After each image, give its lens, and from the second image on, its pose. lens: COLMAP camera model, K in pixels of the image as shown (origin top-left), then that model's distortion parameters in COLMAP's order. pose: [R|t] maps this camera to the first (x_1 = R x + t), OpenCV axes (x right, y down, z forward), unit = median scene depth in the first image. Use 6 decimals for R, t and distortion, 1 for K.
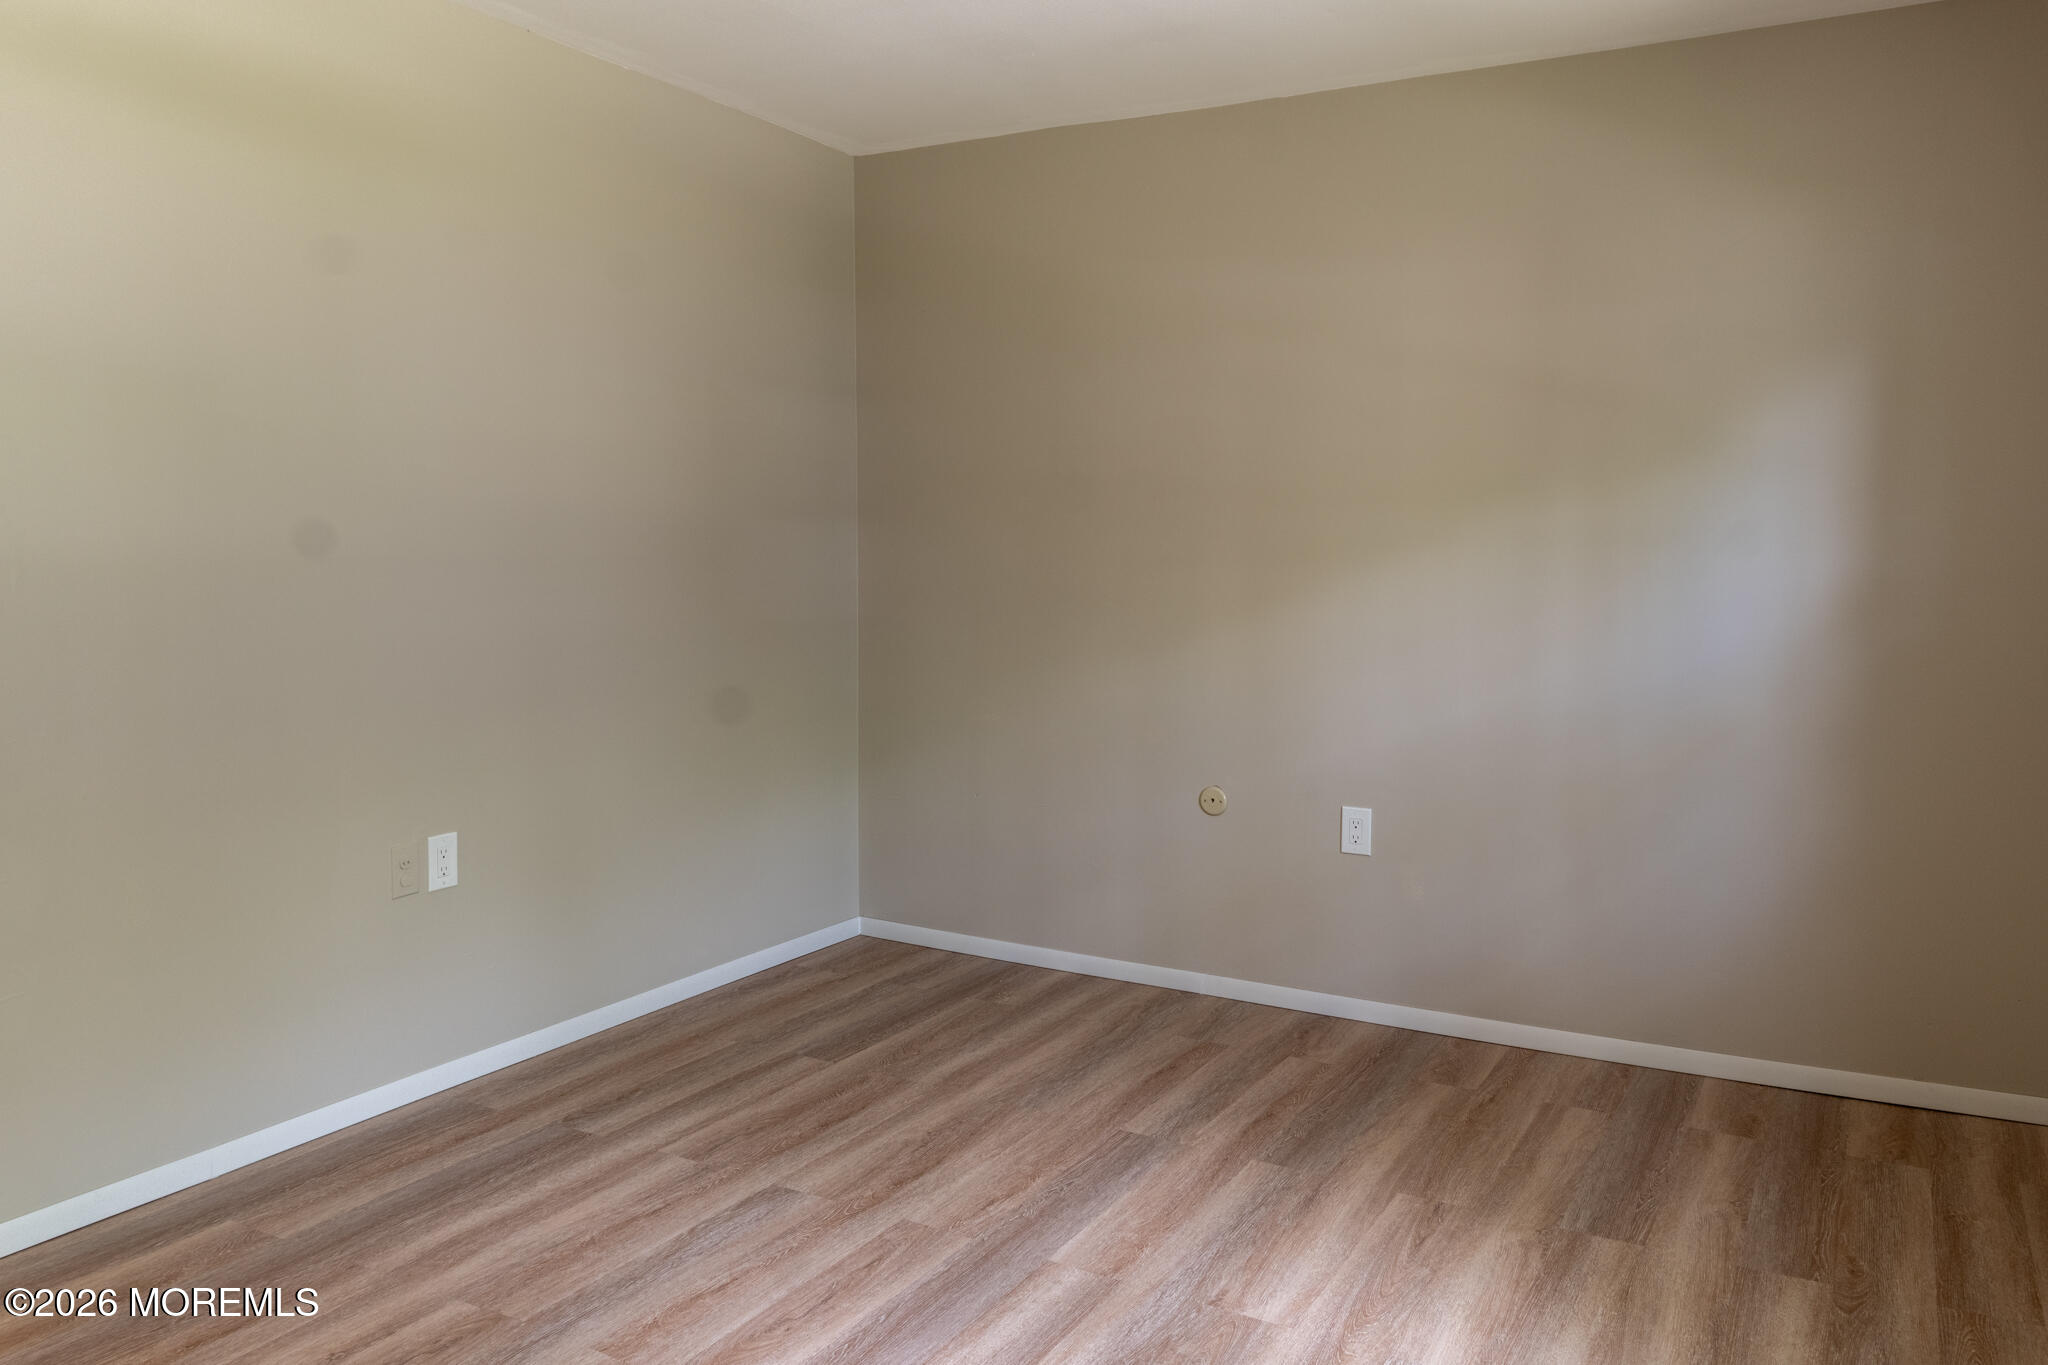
lens RADIAL K [[1539.4, 0, 1024.0], [0, 1539.4, 682.5], [0, 0, 1]] dist [0.005135, -0.006509]
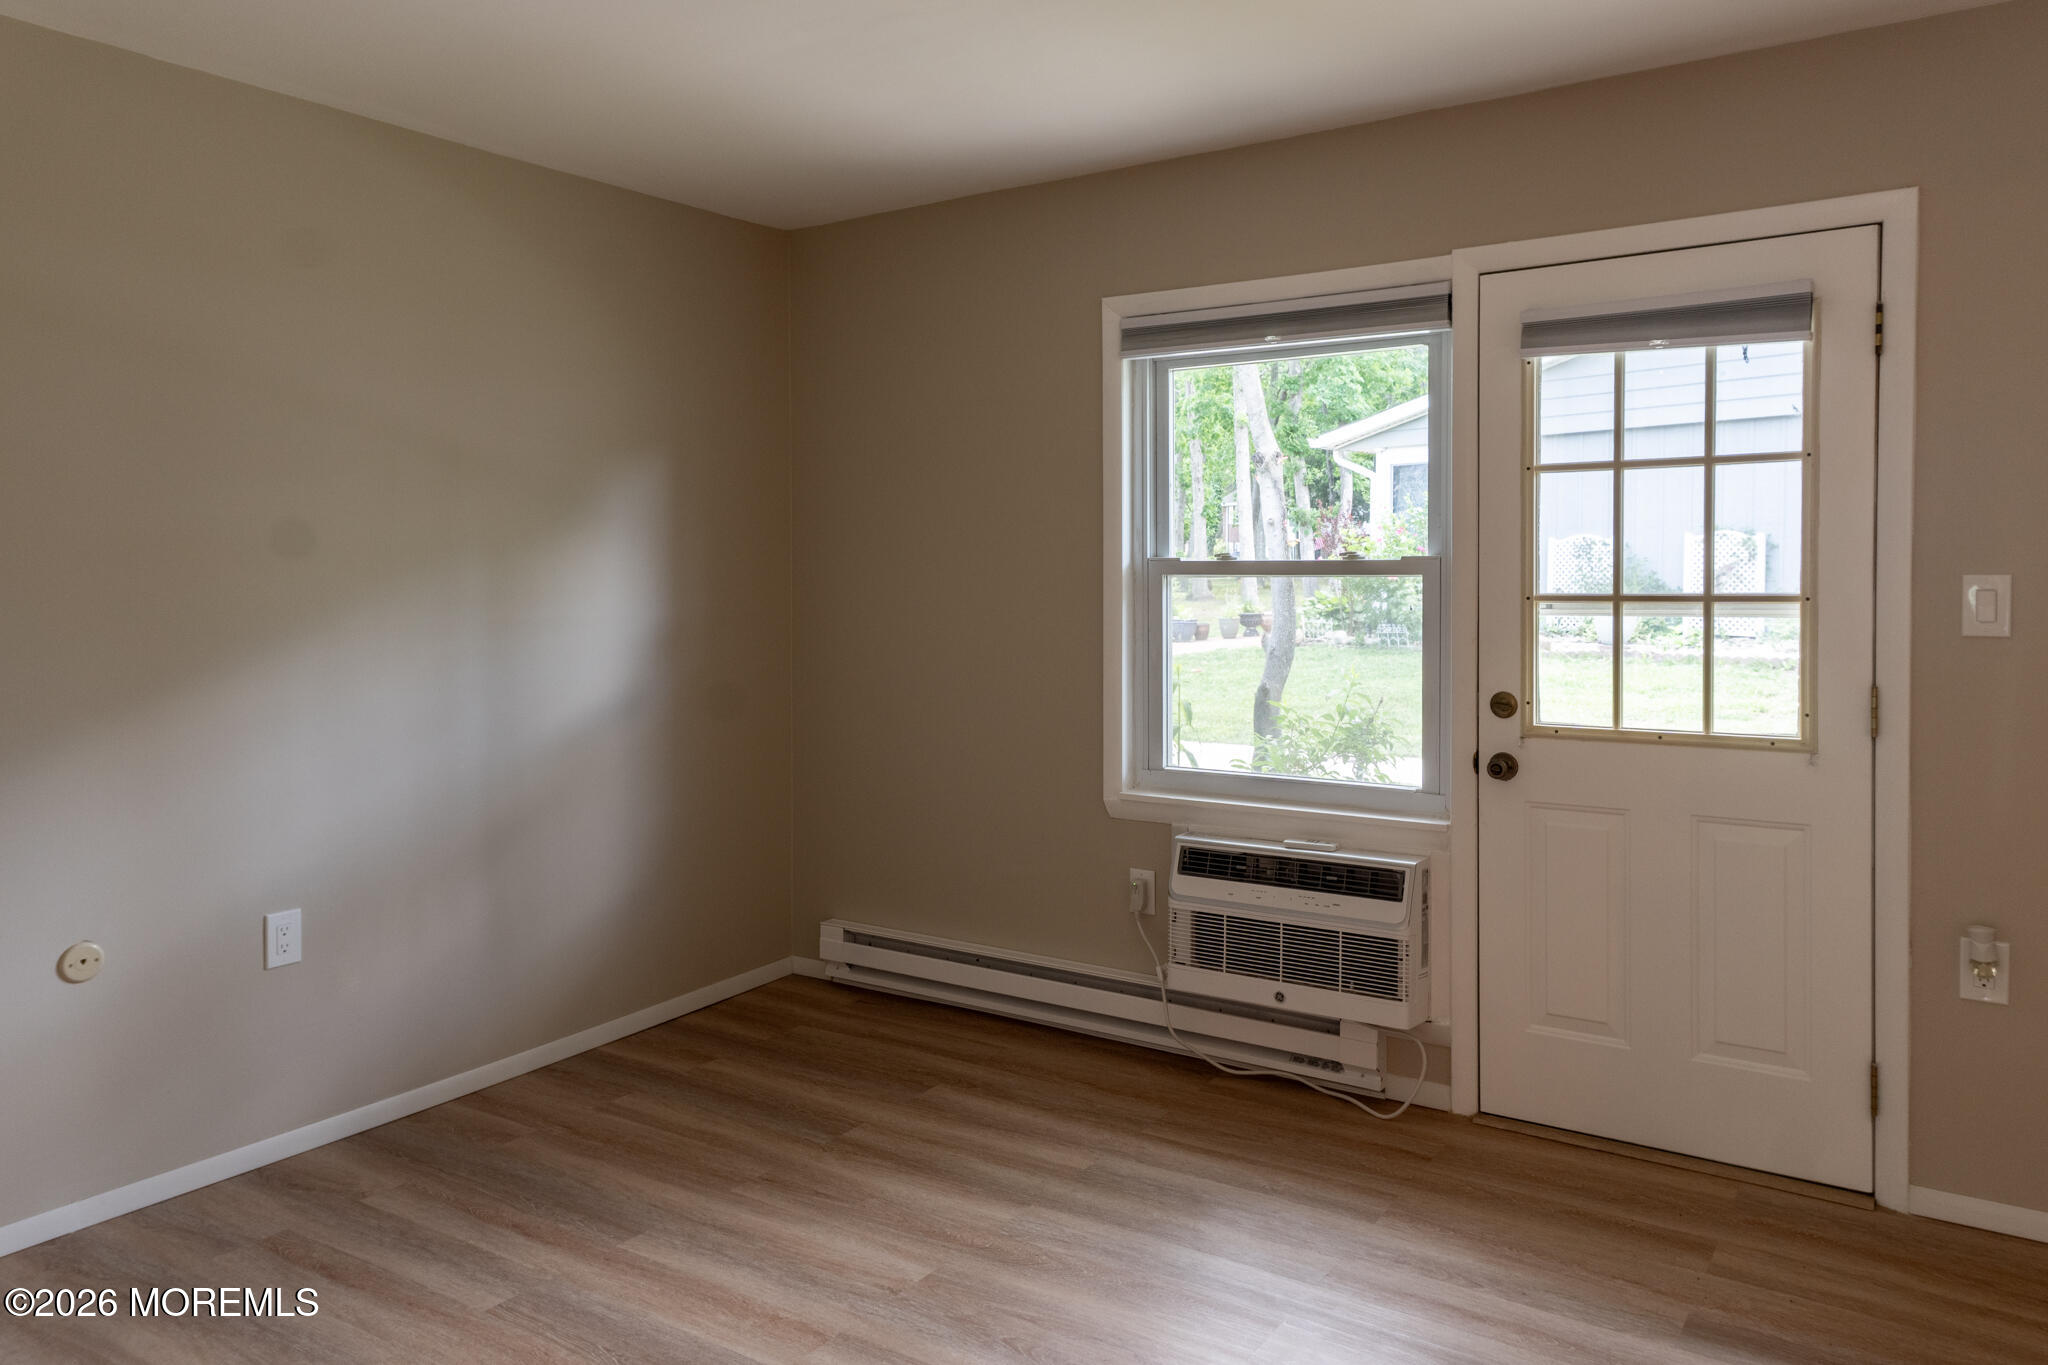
lens RADIAL K [[1447.5, 0, 1033.3], [0, 1447.5, 671.4], [0, 0, 1]] dist [0.049102, -0.005940]
pose [[0.056466, -0.071662, 0.995829, -0.686586], [0.100822, 0.992731, 0.065723, -0.078073], [-0.993301, 0.096690, 0.063281, 0.611068]]
